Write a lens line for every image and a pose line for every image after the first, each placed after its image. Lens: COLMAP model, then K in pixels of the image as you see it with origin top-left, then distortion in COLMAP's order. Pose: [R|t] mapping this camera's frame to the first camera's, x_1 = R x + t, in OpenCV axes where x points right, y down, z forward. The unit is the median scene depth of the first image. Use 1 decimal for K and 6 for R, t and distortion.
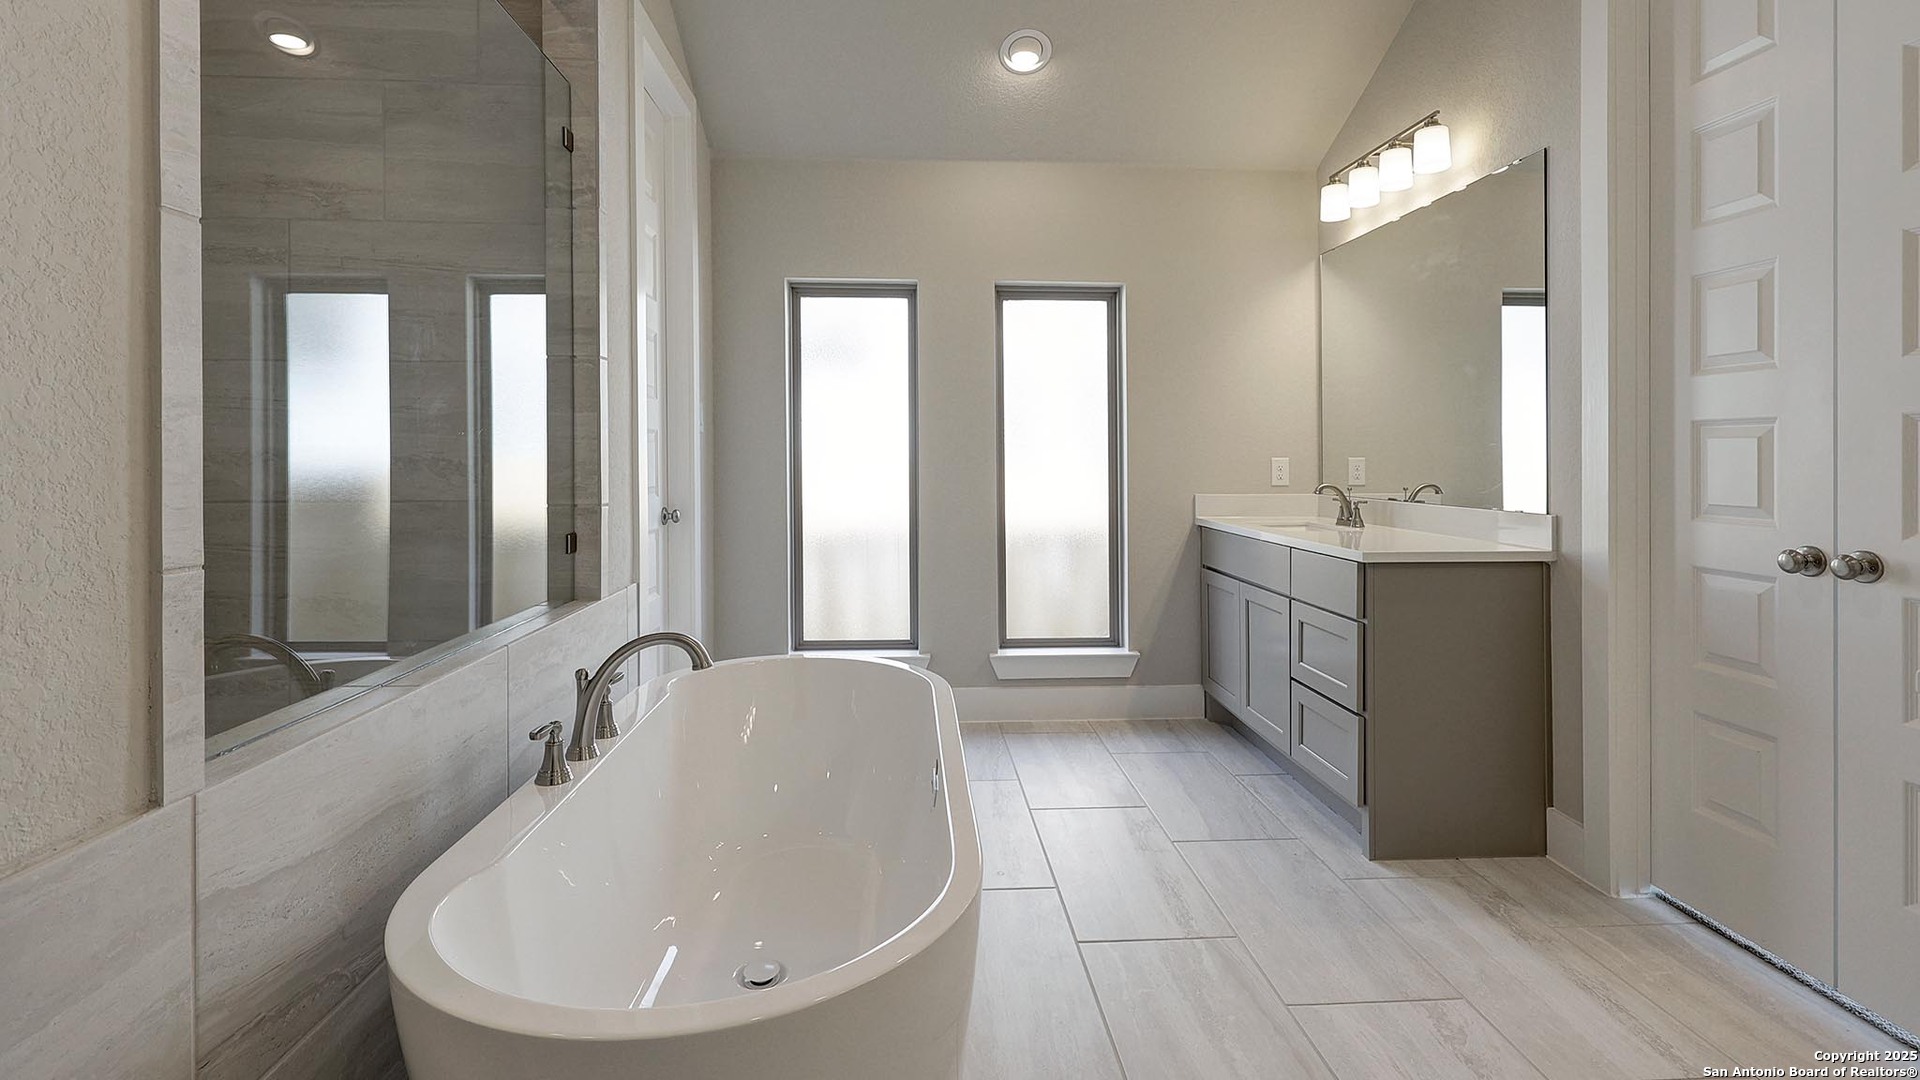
lens RADIAL K [[873.8, 0, 951.4], [0, 873.8, 458.2], [0, 0, 1]] dist [0.001207, 0.001268]
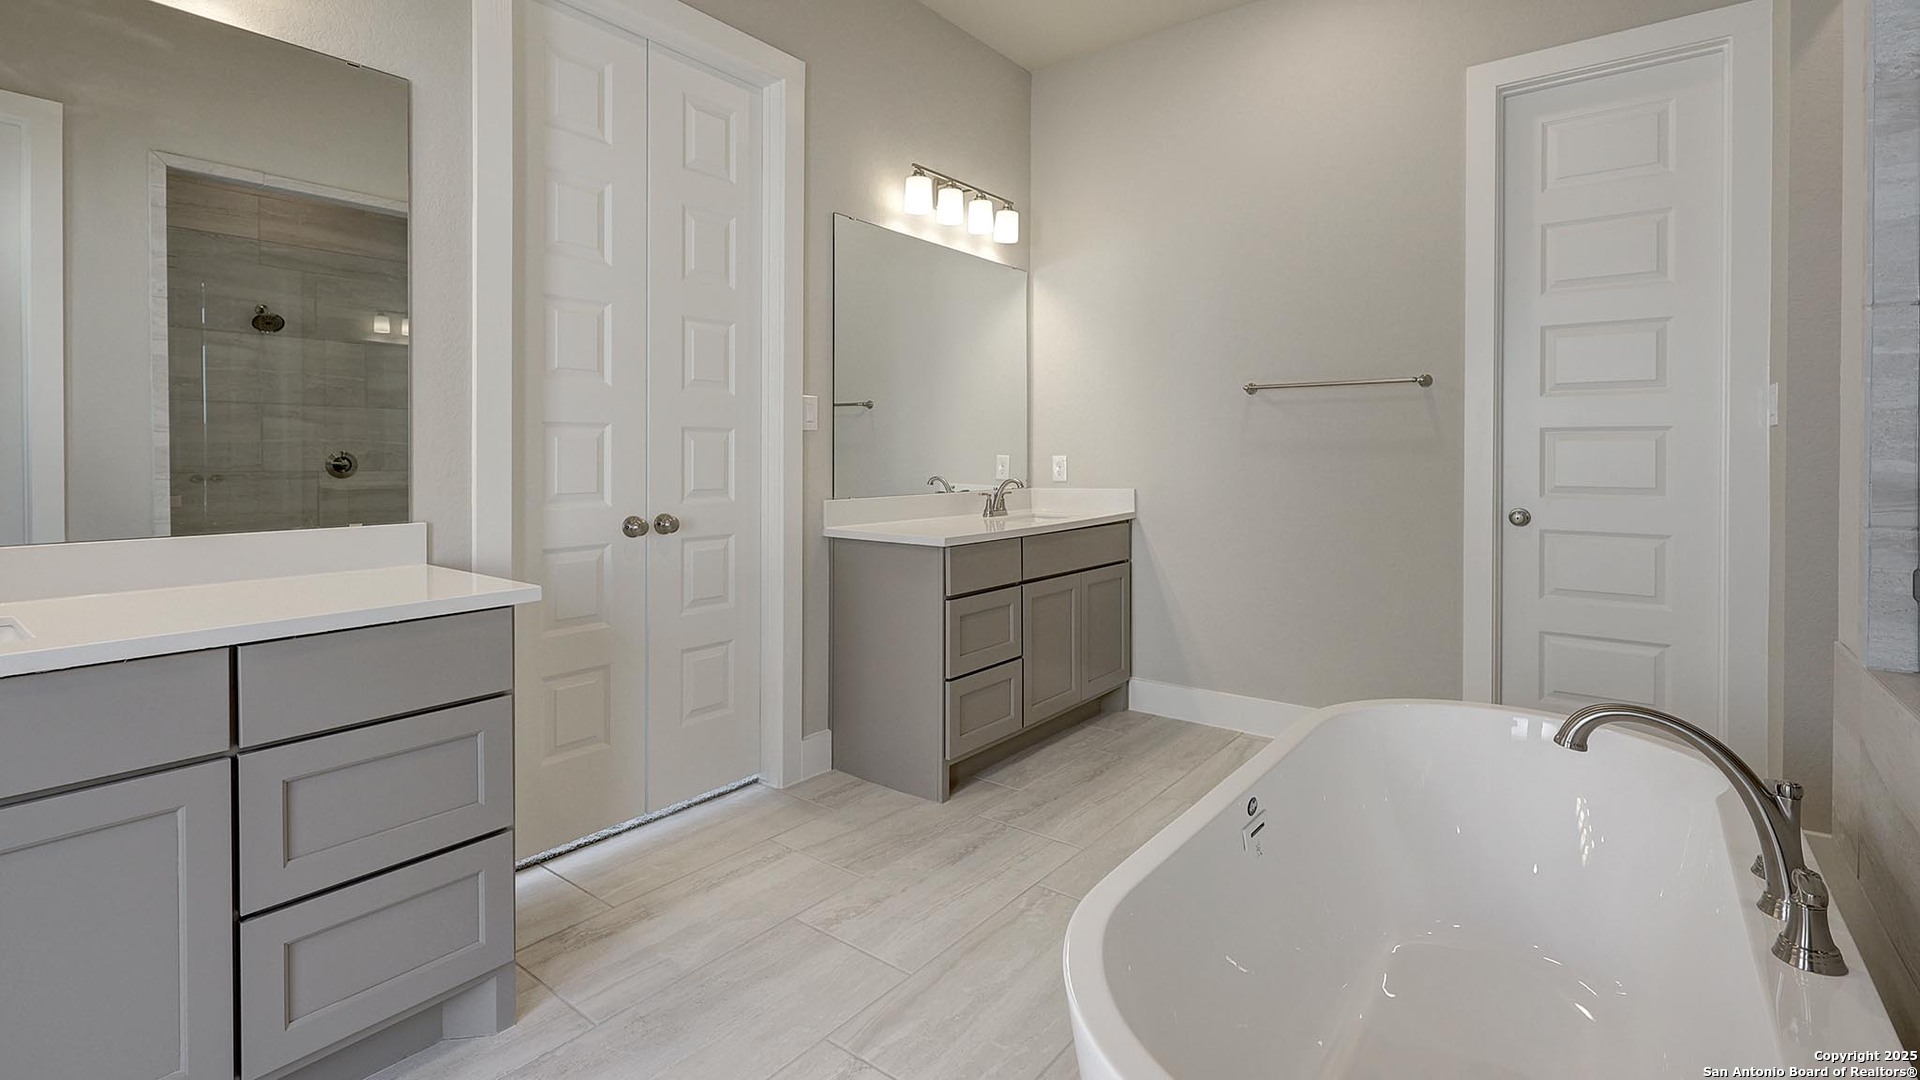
lens RADIAL K [[873.8, 0, 956.9], [0, 873.8, 459.6], [0, 0, 1]] dist [0.001207, 0.001268]
pose [[-0.759957, -0.006515, 0.649941, -0.261654], [-0.000955, 0.999960, 0.008907, -0.003442], [-0.649973, 0.006148, -0.759932, 1.358063]]
